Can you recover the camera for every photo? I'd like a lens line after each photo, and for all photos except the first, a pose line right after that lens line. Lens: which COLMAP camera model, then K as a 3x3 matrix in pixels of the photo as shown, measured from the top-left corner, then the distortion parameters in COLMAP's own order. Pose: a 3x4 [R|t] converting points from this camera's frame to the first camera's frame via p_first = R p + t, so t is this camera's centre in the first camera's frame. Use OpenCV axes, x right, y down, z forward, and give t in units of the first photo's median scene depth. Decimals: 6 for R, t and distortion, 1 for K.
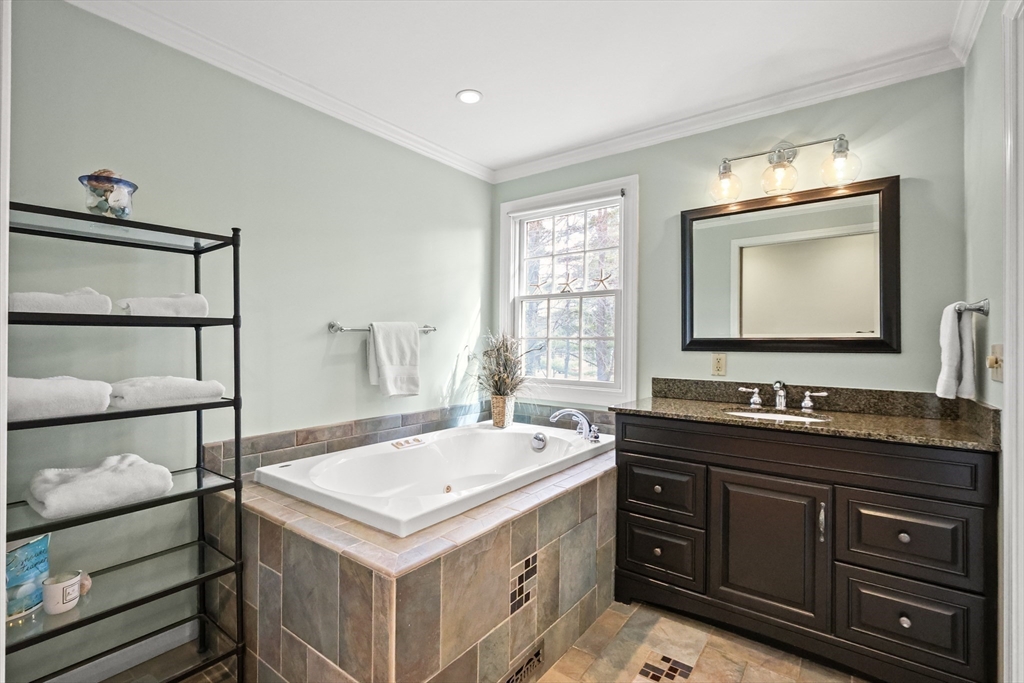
lens RADIAL K [[475.8, 0, 510.1], [0, 475.8, 339.9], [0, 0, 1]] dist [0.016602, 0.000061]
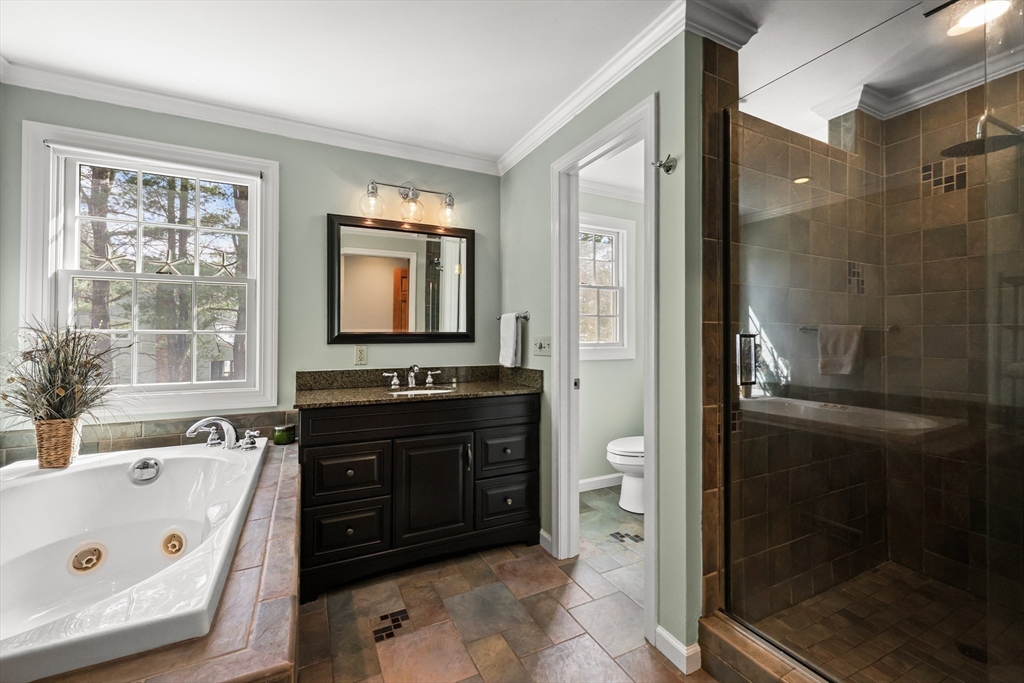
lens RADIAL K [[424.9, 0, 511.4], [0, 424.9, 336.8], [0, 0, 1]] dist [0.003932, 0.000381]
pose [[0.448833, -0.004785, 0.893603, -0.346999], [0.002775, 0.999988, 0.003961, 0.004198], [-0.893611, 0.000702, 0.448841, 0.231294]]
